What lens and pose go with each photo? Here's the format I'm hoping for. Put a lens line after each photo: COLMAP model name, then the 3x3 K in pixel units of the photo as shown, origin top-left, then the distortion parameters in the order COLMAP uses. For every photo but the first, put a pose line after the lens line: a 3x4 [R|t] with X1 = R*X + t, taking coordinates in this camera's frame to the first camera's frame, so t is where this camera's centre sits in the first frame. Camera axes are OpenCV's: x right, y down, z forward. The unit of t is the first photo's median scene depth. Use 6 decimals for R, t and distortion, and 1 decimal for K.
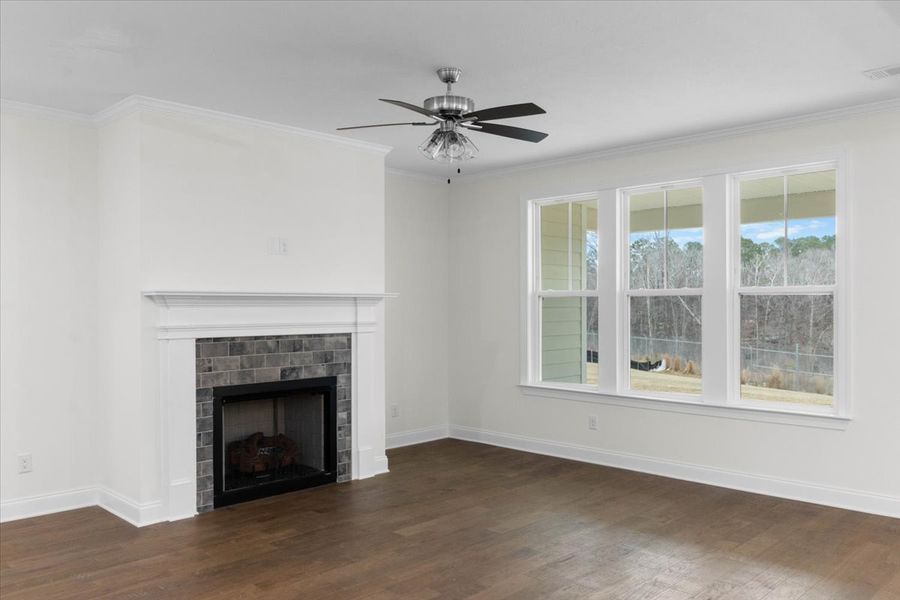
lens RADIAL K [[711.7, 0, 450.0], [0, 711.7, 317.5], [0, 0, 1]] dist [0.000019, -0.000471]
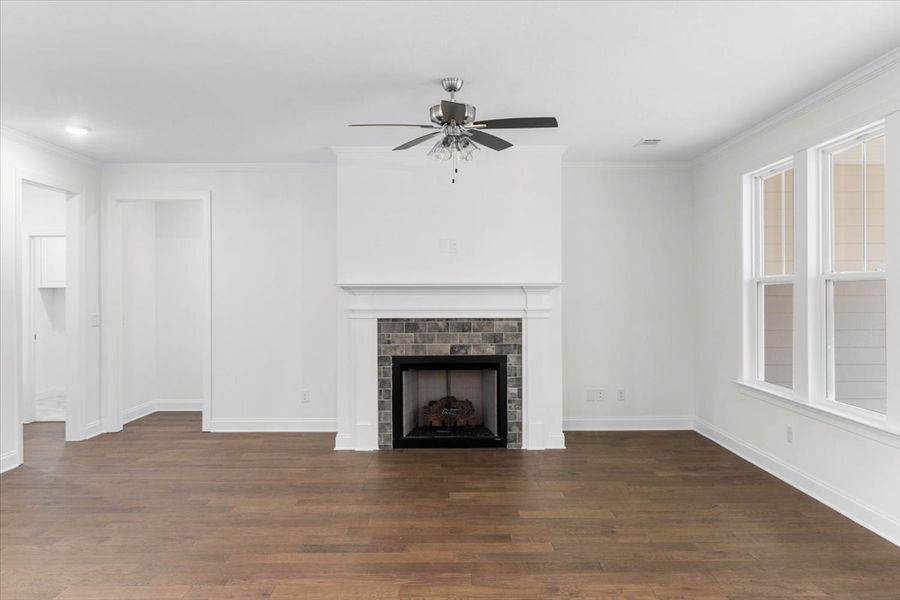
lens RADIAL K [[617.3, 0, 450.0], [0, 617.3, 300.0], [0, 0, 1]] dist [0.001210, 0.000340]
pose [[0.702351, 0.005896, -0.711806, 0.507225], [-0.009542, 0.999954, -0.001132, -0.004869], [0.711767, 0.007587, 0.702375, 0.248413]]
